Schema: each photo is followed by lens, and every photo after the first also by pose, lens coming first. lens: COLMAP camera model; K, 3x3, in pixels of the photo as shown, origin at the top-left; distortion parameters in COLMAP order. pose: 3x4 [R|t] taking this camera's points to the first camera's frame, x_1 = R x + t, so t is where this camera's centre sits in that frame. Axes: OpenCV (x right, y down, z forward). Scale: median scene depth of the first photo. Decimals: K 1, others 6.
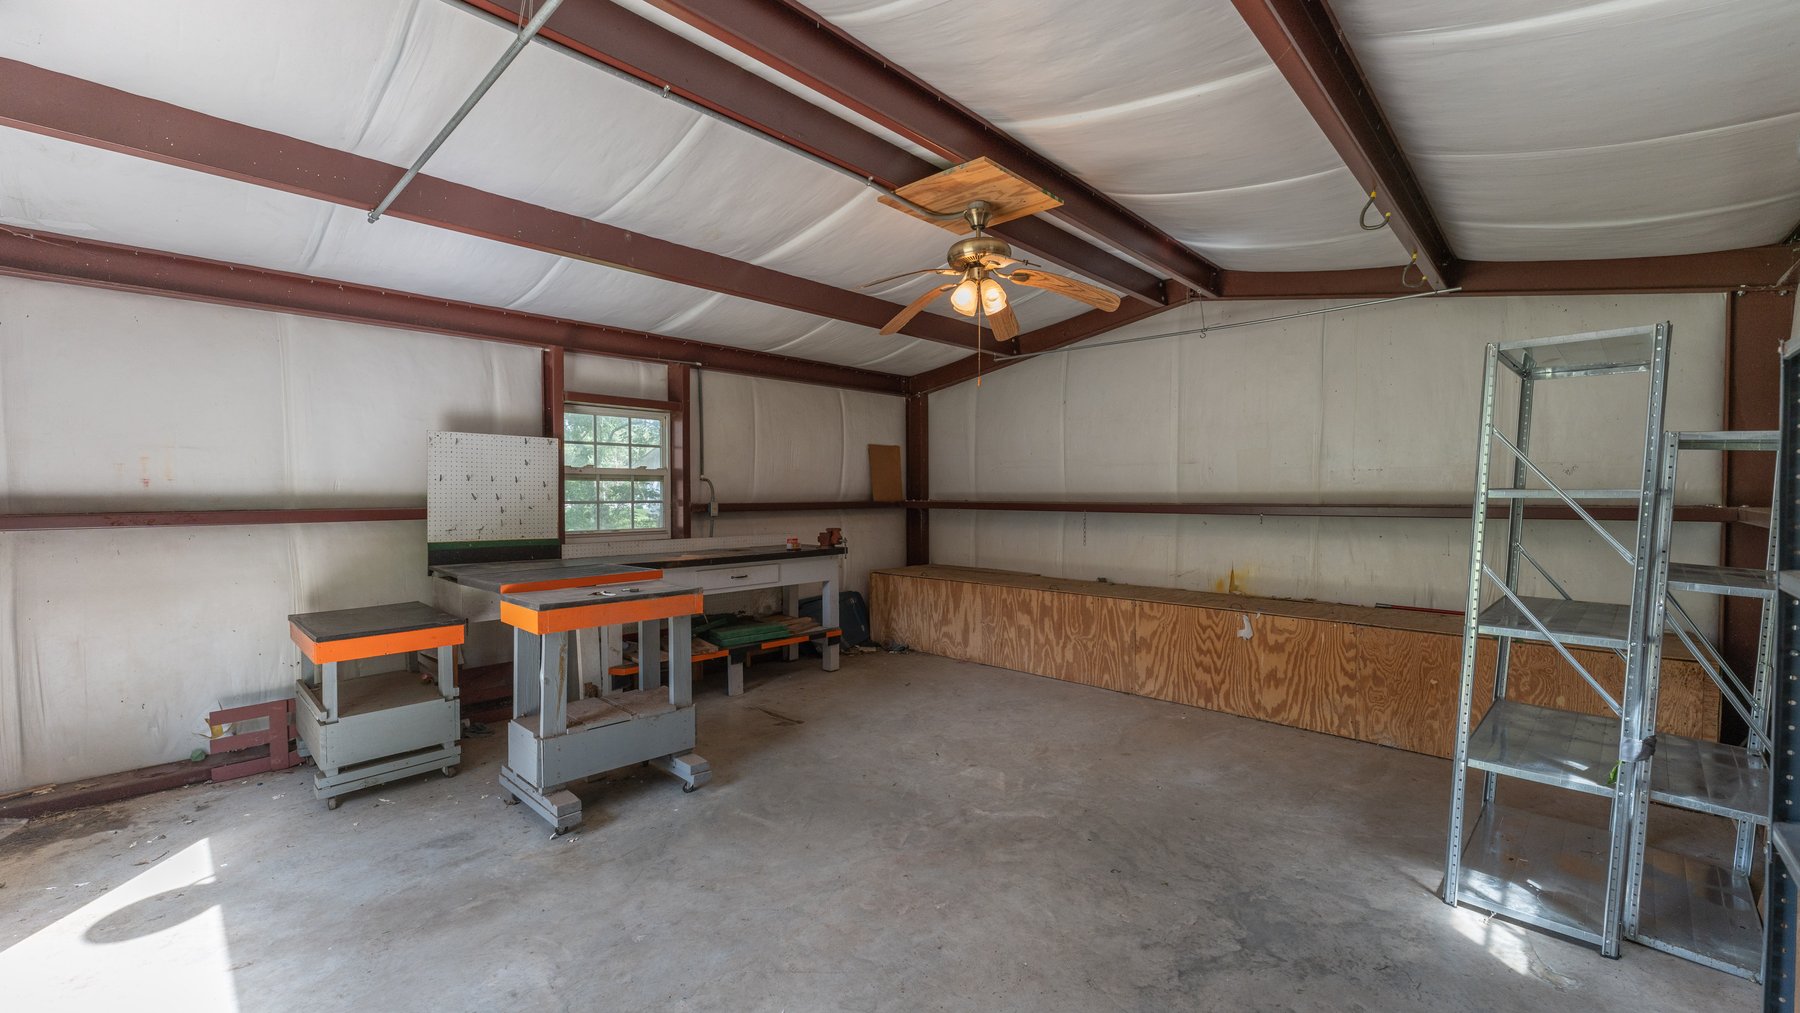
lens RADIAL K [[714.0, 0, 895.7], [0, 714.0, 504.6], [0, 0, 1]] dist [-0.000316, 0.000179]
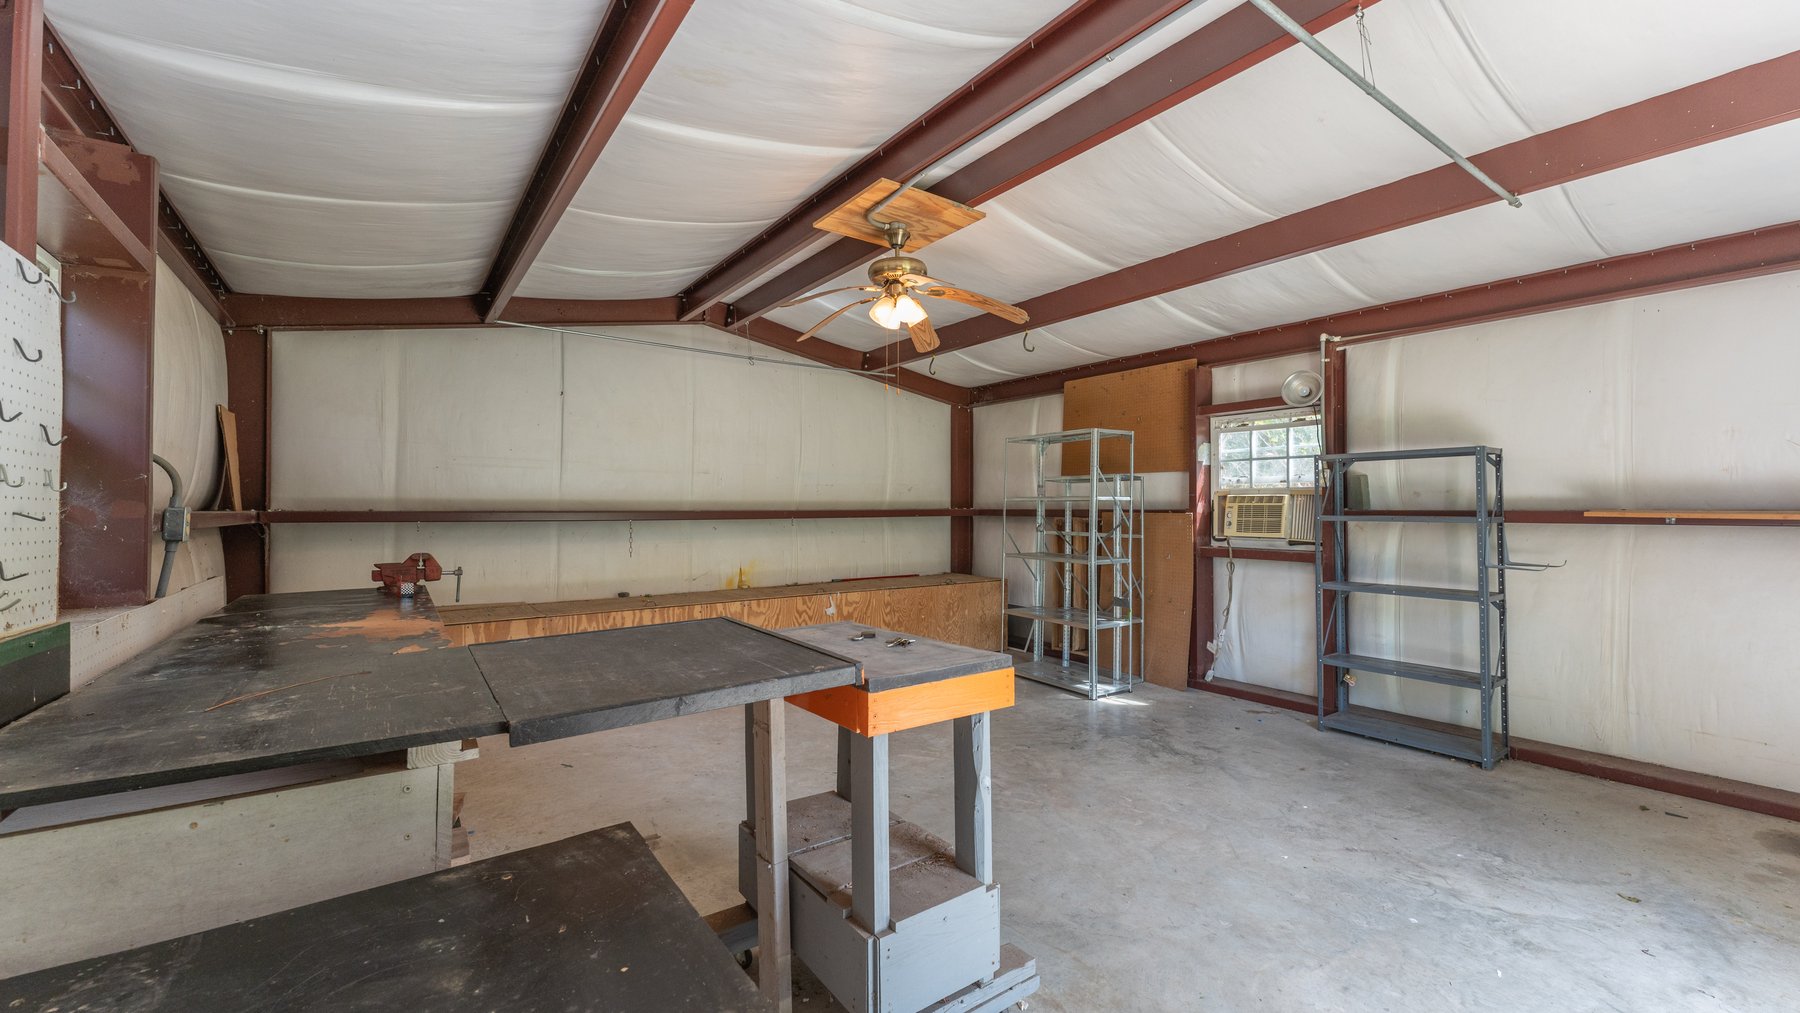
lens RADIAL K [[715.1, 0, 900.0], [0, 715.1, 506.5], [0, 0, 1]] dist [0.012043, 0.000026]
pose [[0.179736, 0.002417, 0.983712, -1.205418], [0.014790, 0.999877, -0.005159, 0.005115], [-0.983604, 0.015476, 0.179678, 1.042056]]
